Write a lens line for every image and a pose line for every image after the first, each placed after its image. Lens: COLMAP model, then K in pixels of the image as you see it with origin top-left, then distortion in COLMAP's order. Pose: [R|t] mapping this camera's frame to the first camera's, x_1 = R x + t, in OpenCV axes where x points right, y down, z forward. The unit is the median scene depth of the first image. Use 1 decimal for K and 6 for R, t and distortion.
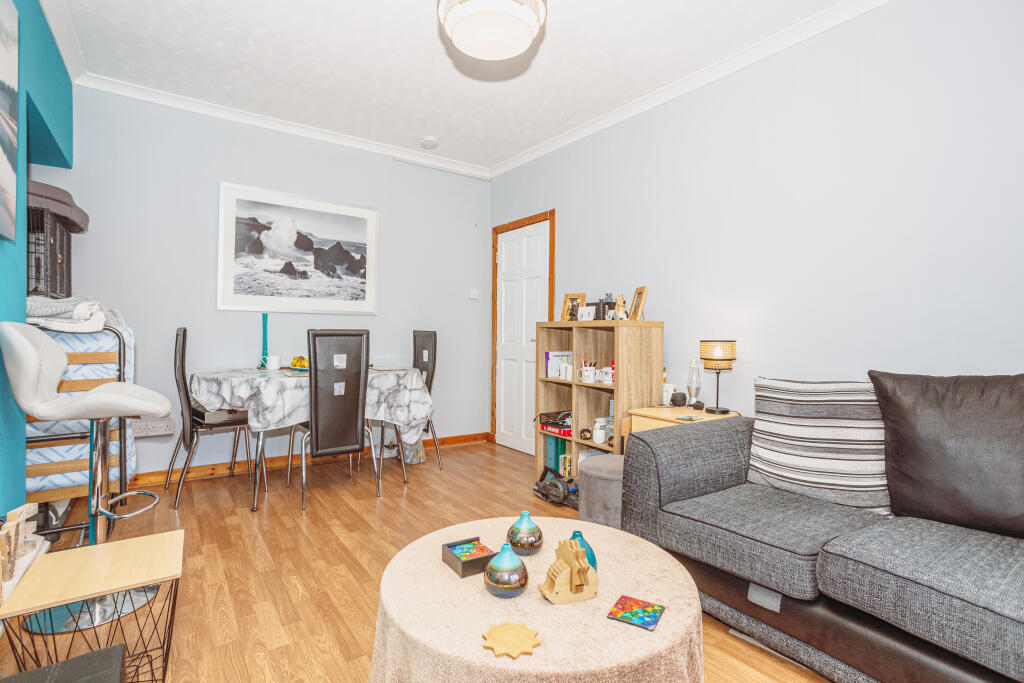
lens RADIAL K [[503.5, 0, 507.7], [0, 503.5, 341.0], [0, 0, 1]] dist [-0.056674, 0.038573]
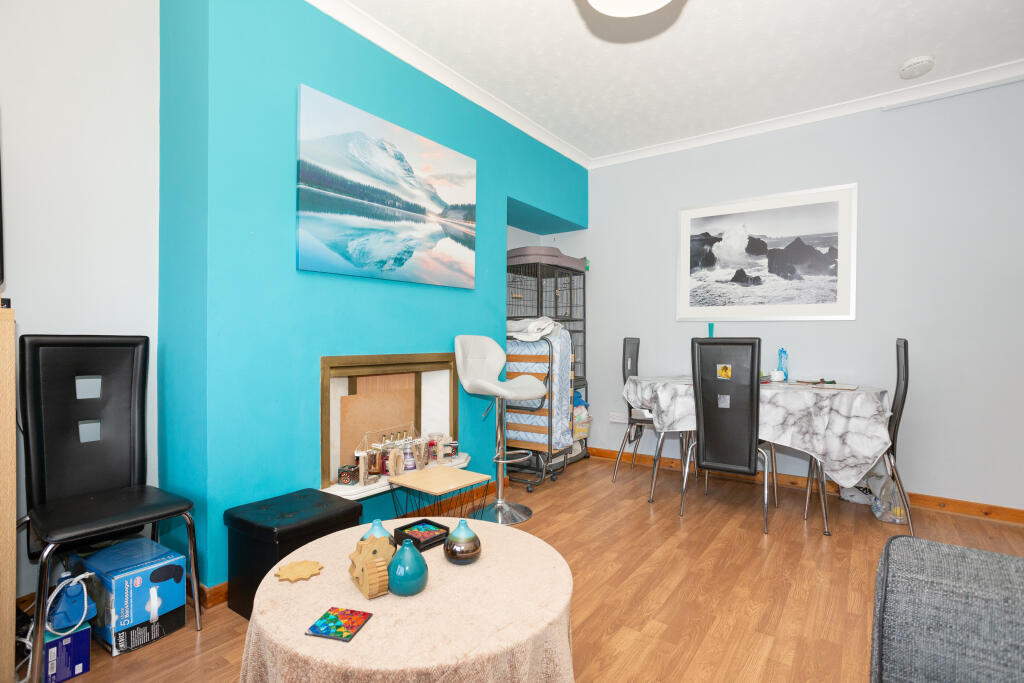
lens RADIAL K [[503.5, 0, 507.7], [0, 503.5, 341.0], [0, 0, 1]] dist [-0.056674, 0.038573]
pose [[0.301668, -0.006835, -0.953389, 0.374083], [-0.015402, 0.999809, -0.012041, 0.000536], [0.953289, 0.018317, 0.301505, 0.288792]]
